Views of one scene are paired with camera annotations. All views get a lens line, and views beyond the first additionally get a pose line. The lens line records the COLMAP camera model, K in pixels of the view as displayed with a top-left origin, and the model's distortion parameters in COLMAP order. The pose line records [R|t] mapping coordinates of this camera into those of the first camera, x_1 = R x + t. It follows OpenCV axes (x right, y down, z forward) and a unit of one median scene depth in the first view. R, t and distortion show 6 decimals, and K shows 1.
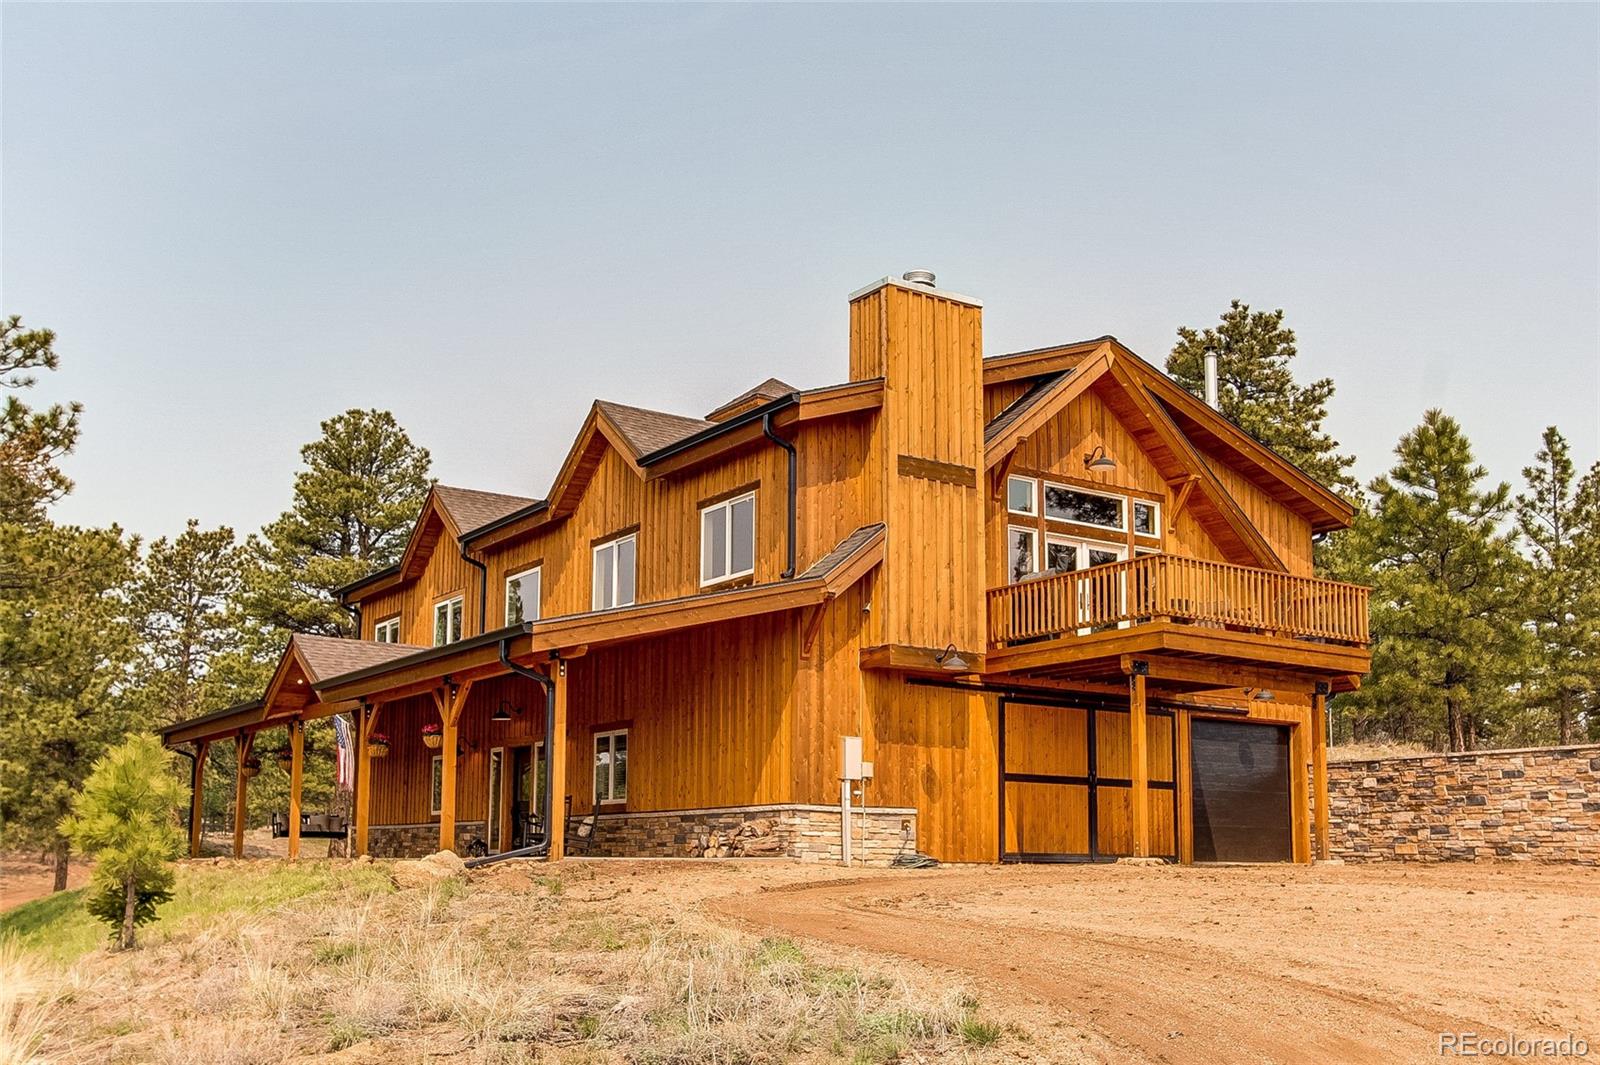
lens RADIAL K [[1623.5, 0, 800.0], [0, 1623.5, 532.5], [0, 0, 1]] dist [-0.011295, -0.003230]
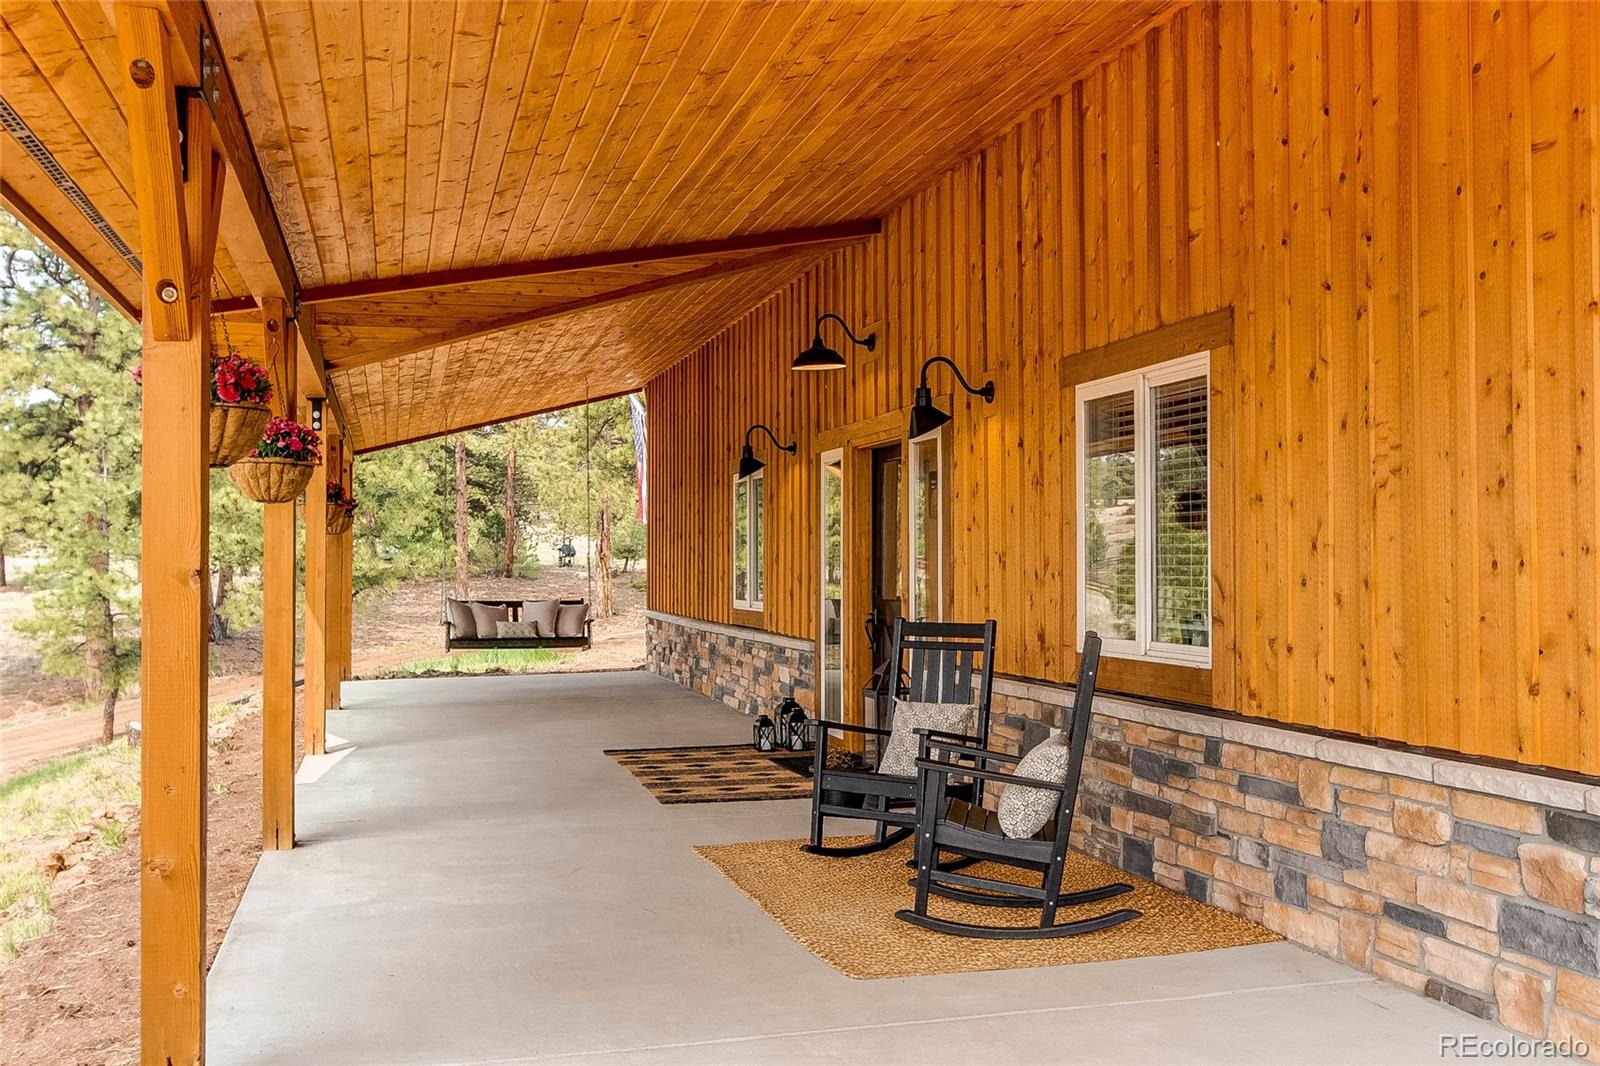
lens RADIAL K [[1623.5, 0, 800.0], [0, 1623.5, 533.0], [0, 0, 1]] dist [-0.011295, -0.003230]
pose [[0.945290, -0.006209, -0.326172, -0.086685], [0.064135, 0.983845, 0.167142, 0.104934], [0.319865, -0.178917, 0.930417, 0.767253]]
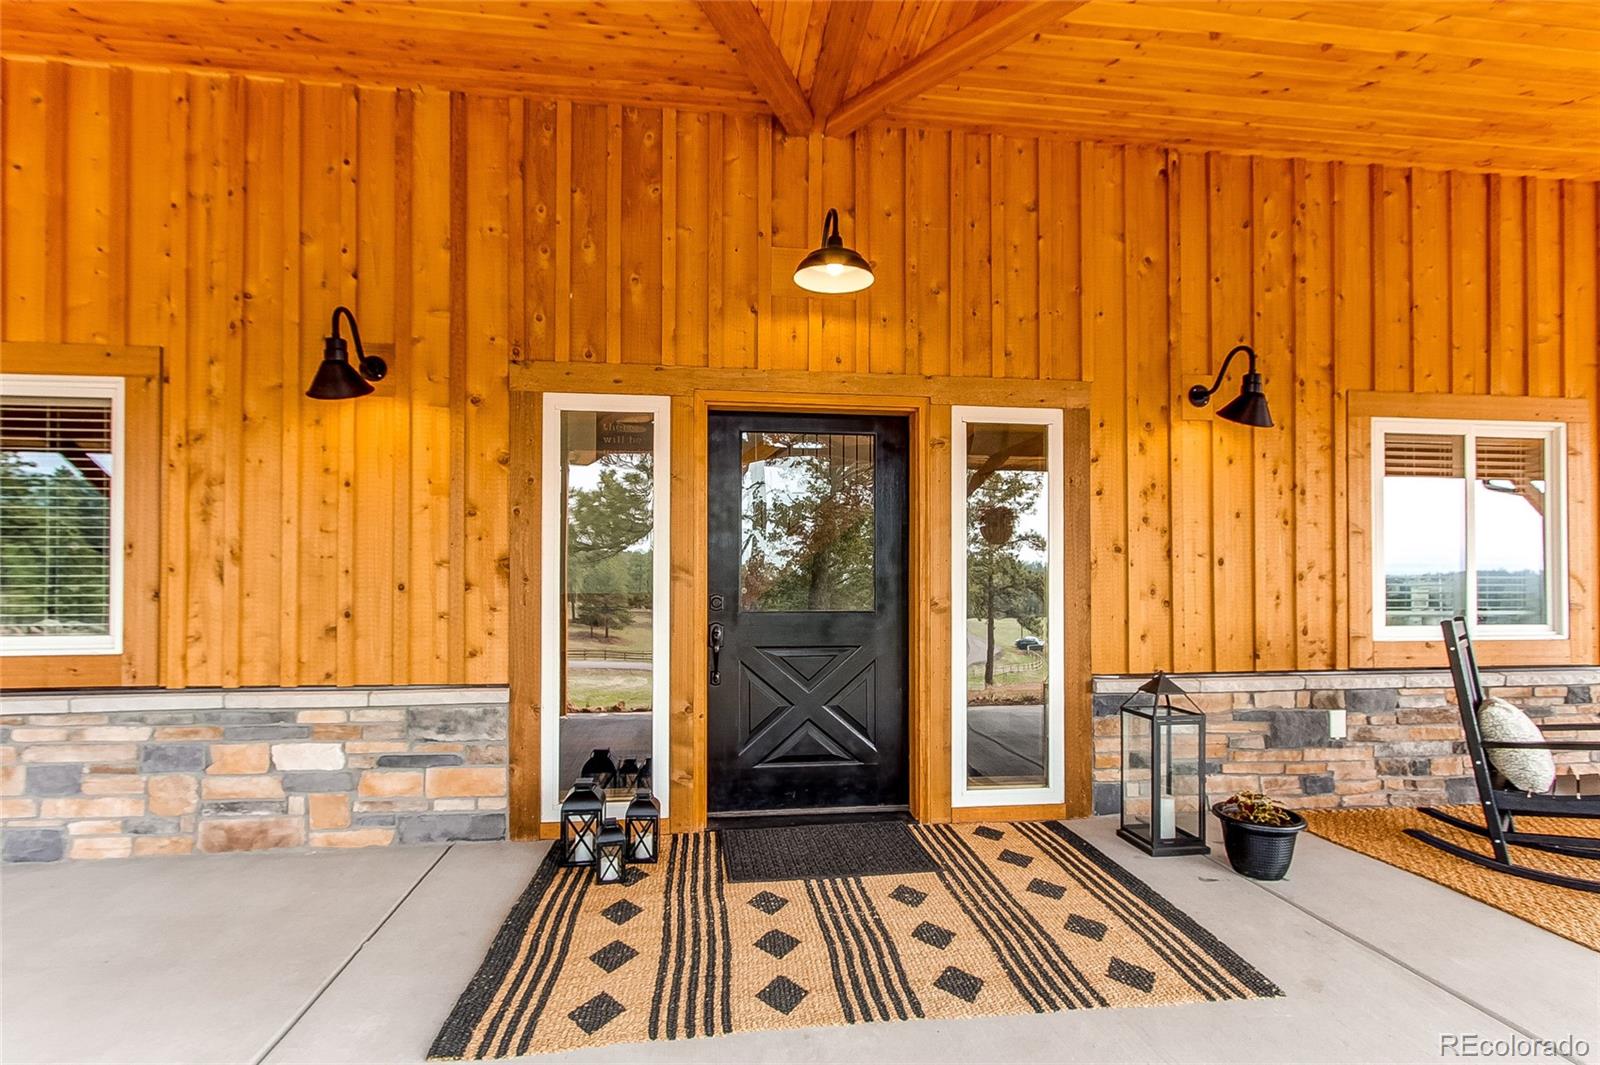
lens RADIAL K [[633.5, 0, 795.1], [0, 633.5, 556.1], [0, 0, 1]] dist [0.001672, 0.000114]
pose [[0.465187, 0.009285, 0.885164, -0.299747], [-0.175826, 0.980991, 0.082113, 0.166719], [-0.867575, -0.193833, 0.457977, 1.079263]]
